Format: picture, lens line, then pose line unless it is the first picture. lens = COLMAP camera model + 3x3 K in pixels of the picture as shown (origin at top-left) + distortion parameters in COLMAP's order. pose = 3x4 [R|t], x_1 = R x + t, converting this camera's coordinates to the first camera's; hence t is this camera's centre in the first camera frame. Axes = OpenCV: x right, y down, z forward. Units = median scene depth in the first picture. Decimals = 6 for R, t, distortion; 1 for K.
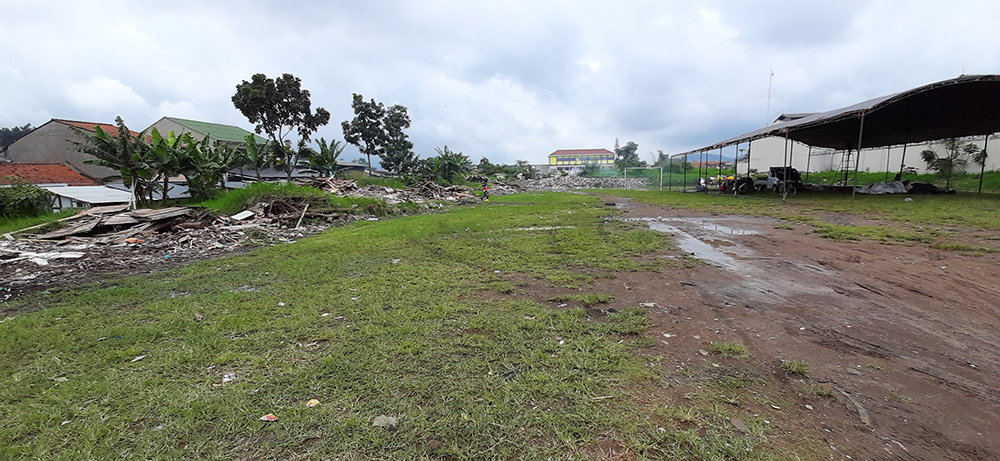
lens RADIAL K [[388.2, 0, 506.0], [0, 388.2, 234.8], [0, 0, 1]] dist [0.015507, -0.012684]
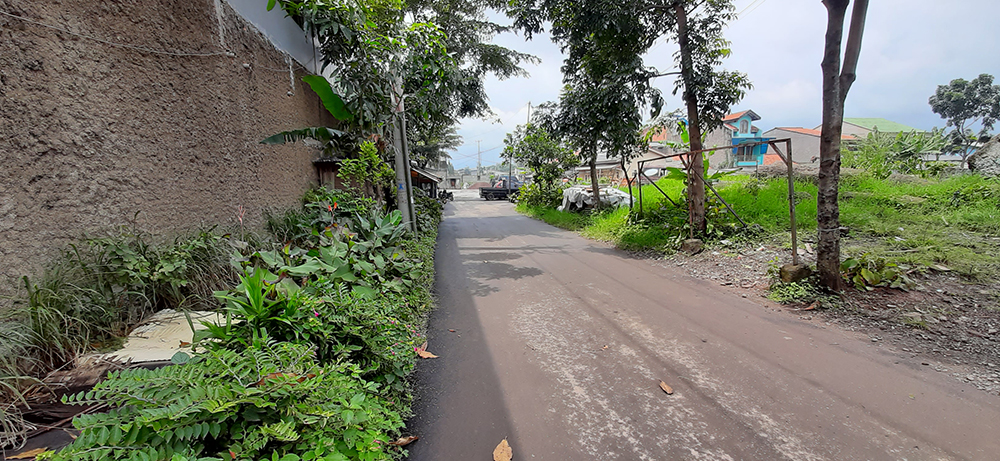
lens RADIAL K [[394.9, 0, 503.0], [0, 394.9, 234.6], [0, 0, 1]] dist [0.025522, -0.020470]
pose [[0.383265, 0.151352, -0.911153, 0.041874], [-0.123168, 0.986047, 0.111983, 0.141631], [0.915389, 0.069306, 0.396560, -0.929228]]
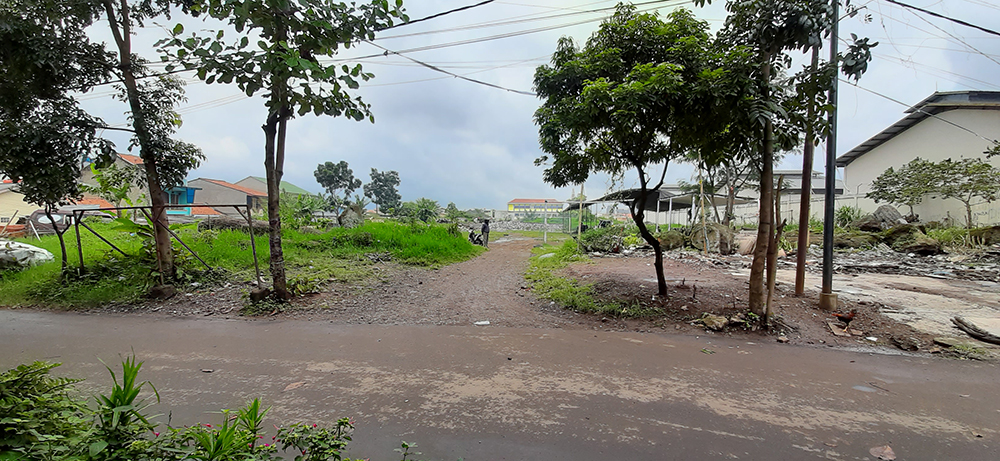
lens RADIAL K [[394.9, 0, 503.0], [0, 394.9, 234.6], [0, 0, 1]] dist [0.025522, -0.020470]
pose [[0.996721, 0.030748, 0.074847, 0.078673], [-0.022107, 0.993275, -0.113652, 0.150924], [-0.077839, 0.111625, 0.990697, -1.034812]]
